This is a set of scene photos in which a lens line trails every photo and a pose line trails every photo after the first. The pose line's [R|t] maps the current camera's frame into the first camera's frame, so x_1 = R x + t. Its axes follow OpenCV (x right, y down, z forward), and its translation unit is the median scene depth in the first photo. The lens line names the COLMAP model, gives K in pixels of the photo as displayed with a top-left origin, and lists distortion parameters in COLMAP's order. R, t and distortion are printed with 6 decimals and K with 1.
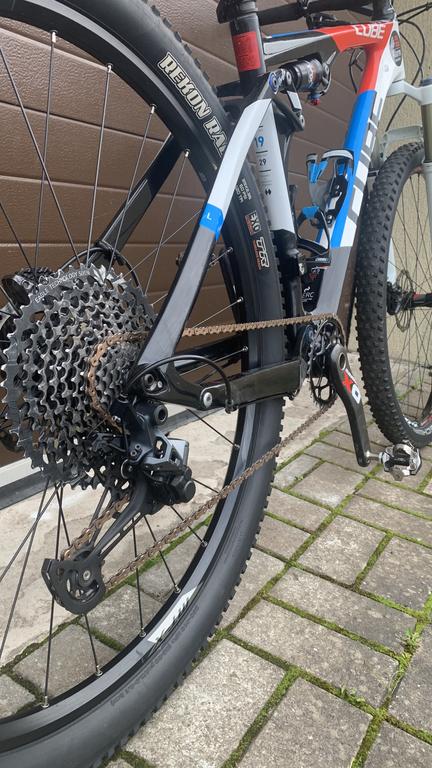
lens RADIAL K [[597.4, 0, 216.3], [0, 597.4, 385.0], [0, 0, 1]] dist [0.009298, -0.008263]
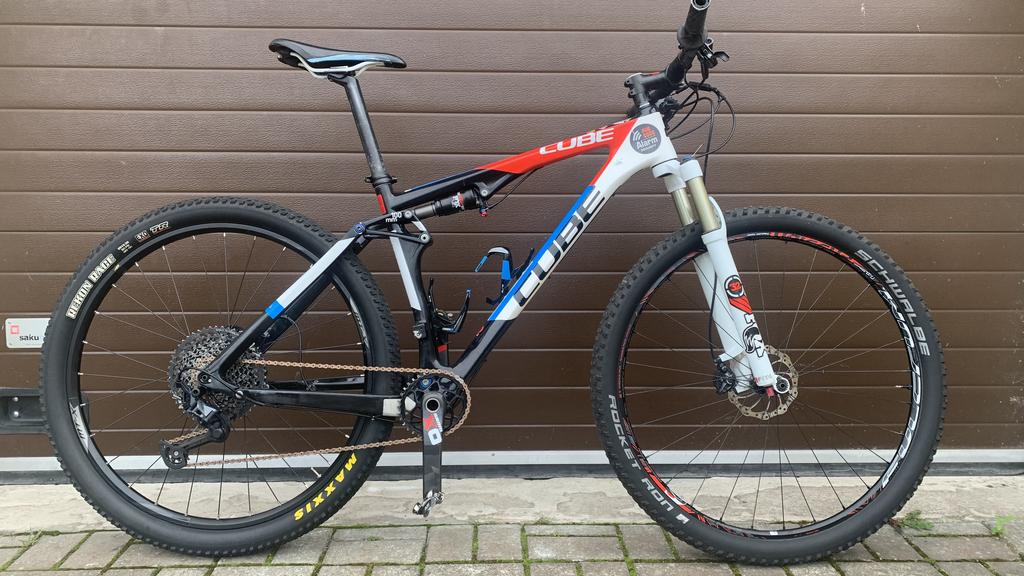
lens RADIAL K [[796.5, 0, 512.9], [0, 796.5, 285.9], [0, 0, 1]] dist [0.009298, -0.008263]
pose [[0.539070, 0.004339, -0.842250, 1.480553], [-0.194825, 0.973509, -0.119680, -0.099118], [0.819418, 0.228607, 0.525635, 0.122064]]
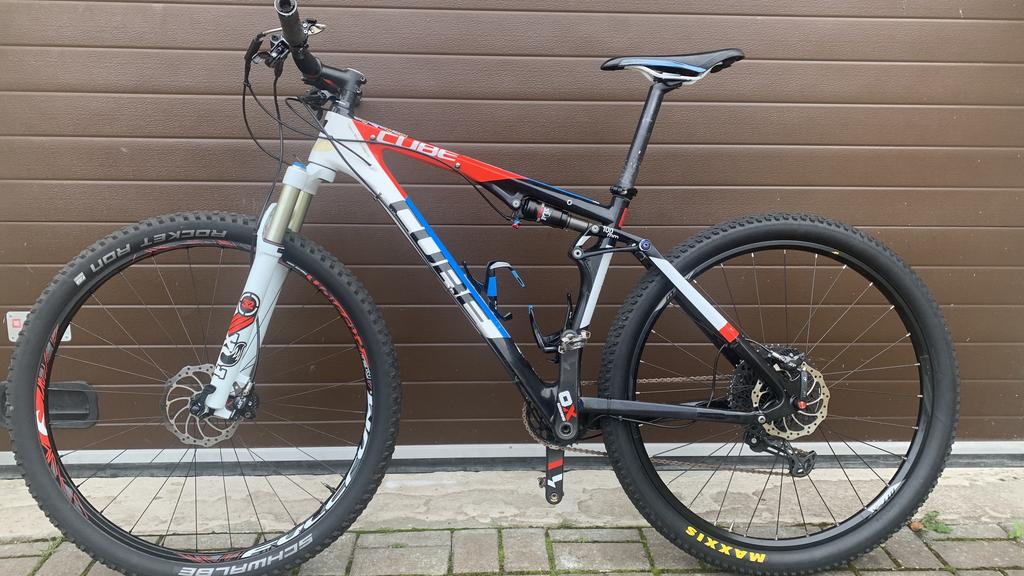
lens RADIAL K [[796.5, 0, 512.1], [0, 796.5, 288.8], [0, 0, 1]] dist [0.009298, -0.008263]
pose [[0.557905, 0.088832, -0.825137, 1.380188], [-0.198841, 0.979603, -0.028983, -0.245854], [0.805732, 0.180241, 0.564189, 0.040613]]
